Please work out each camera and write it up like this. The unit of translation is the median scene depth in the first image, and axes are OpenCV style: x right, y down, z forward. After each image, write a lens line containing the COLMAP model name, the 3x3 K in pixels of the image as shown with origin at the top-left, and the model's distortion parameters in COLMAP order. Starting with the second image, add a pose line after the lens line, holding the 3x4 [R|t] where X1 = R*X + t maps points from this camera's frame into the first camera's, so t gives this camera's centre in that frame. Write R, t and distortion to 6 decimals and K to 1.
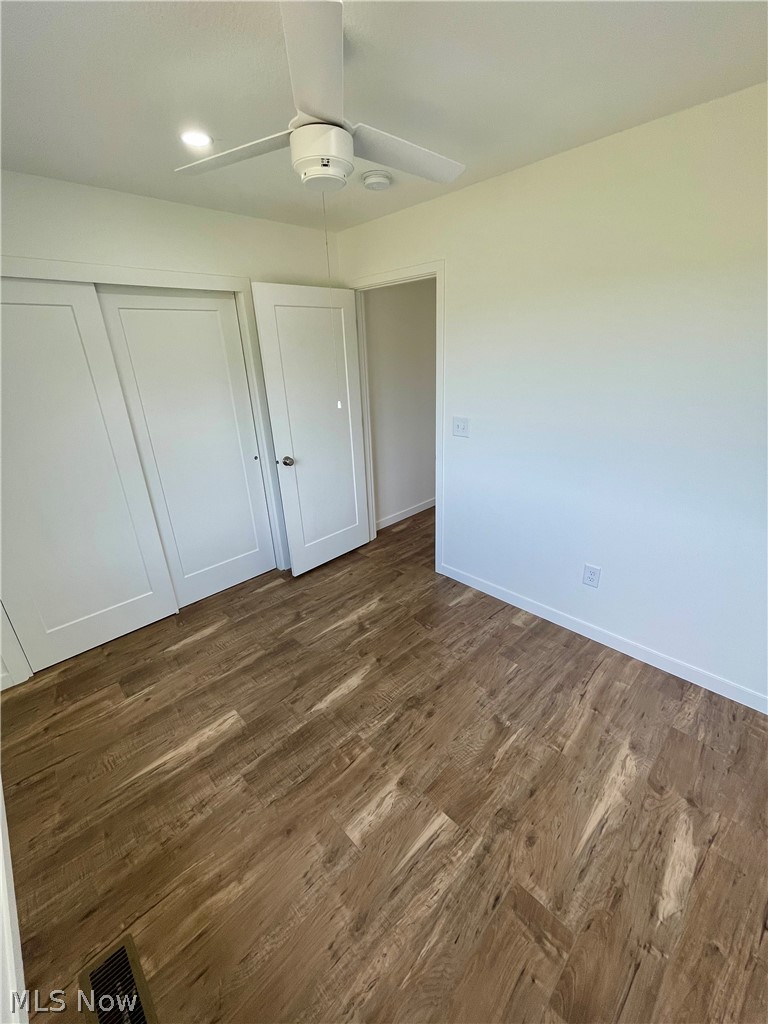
lens RADIAL K [[416.8, 0, 390.0], [0, 416.8, 514.2], [0, 0, 1]] dist [-0.000576, 0.001385]
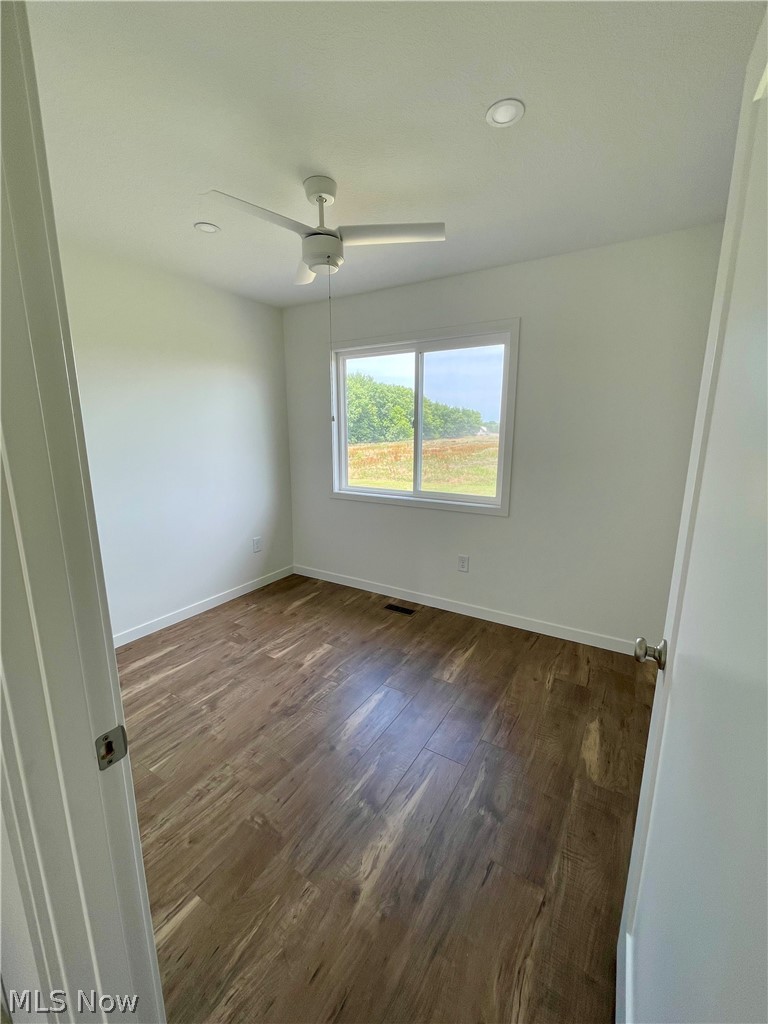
lens RADIAL K [[416.8, 0, 388.6], [0, 416.8, 509.6], [0, 0, 1]] dist [-0.000576, 0.001385]
pose [[-0.969387, 0.083617, -0.230863, 0.019031], [-0.057042, 0.837814, 0.542967, -0.616261], [0.238822, 0.539514, -0.807396, 1.864980]]
